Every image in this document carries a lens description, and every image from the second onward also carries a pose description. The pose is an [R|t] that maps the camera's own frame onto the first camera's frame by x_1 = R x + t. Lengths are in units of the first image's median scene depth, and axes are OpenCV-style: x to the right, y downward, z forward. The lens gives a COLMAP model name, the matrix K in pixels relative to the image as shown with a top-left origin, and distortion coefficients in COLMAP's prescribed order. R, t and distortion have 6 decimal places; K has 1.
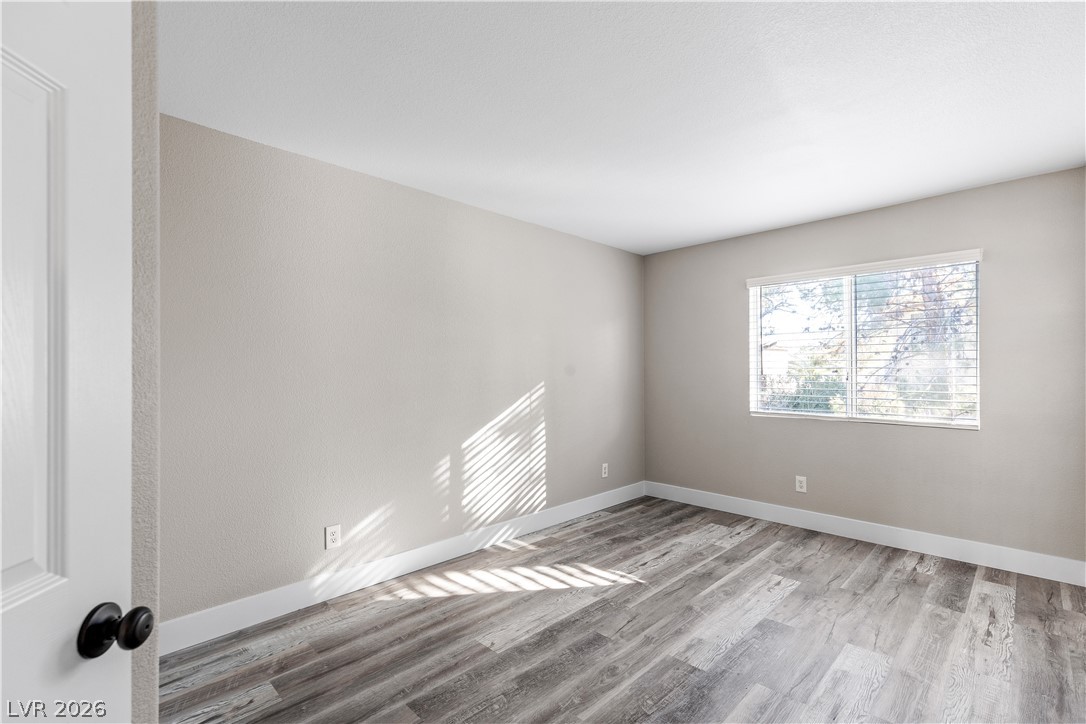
lens RADIAL K [[495.1, 0, 545.0], [0, 495.1, 364.5], [0, 0, 1]] dist [0.000137, 0.000122]
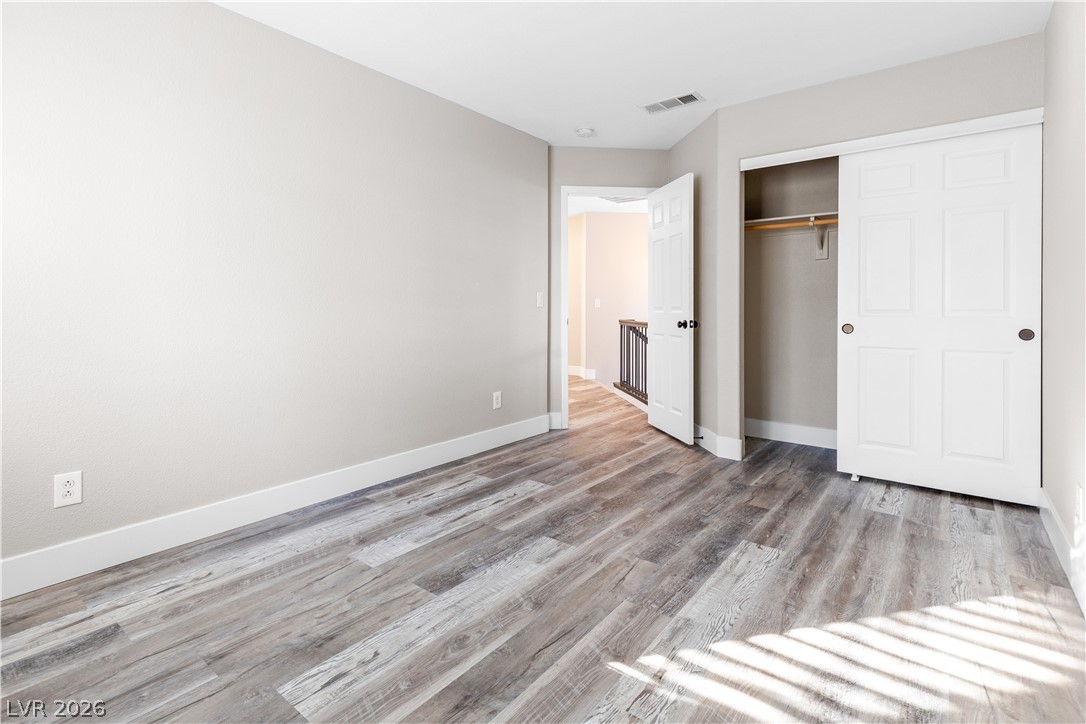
lens RADIAL K [[495.1, 0, 541.4], [0, 495.1, 362.4], [0, 0, 1]] dist [0.000137, 0.000122]
pose [[-0.993105, 0.020275, -0.115459, 0.374627], [0.009131, 0.995317, 0.096234, 0.111716], [0.116870, 0.094516, -0.988640, 1.702252]]
